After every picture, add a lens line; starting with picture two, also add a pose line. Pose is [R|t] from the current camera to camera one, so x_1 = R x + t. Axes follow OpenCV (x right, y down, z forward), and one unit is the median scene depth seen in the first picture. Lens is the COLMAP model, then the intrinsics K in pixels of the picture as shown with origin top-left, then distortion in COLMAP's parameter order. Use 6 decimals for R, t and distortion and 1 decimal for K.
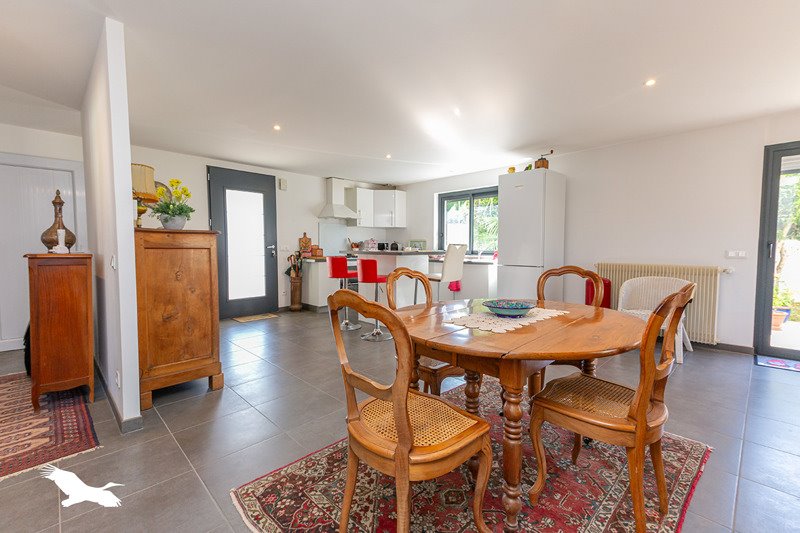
lens RADIAL K [[349.9, 0, 399.3], [0, 349.9, 265.6], [0, 0, 1]] dist [0.029390, -0.000104]
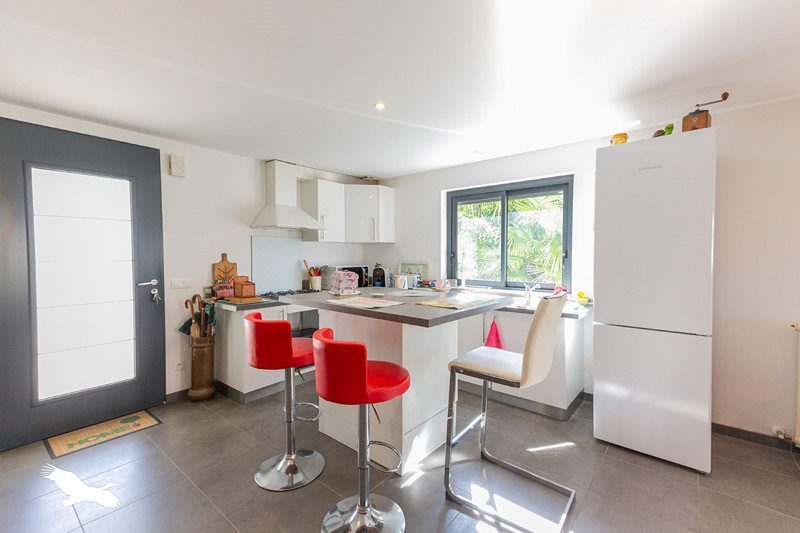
lens RADIAL K [[349.9, 0, 401.8], [0, 349.9, 263.4], [0, 0, 1]] dist [0.029390, -0.000104]
pose [[0.994640, -0.005199, 0.103264, -0.041089], [0.008215, 0.999551, -0.028810, -0.059223], [-0.103068, 0.029504, 0.994237, 0.402140]]
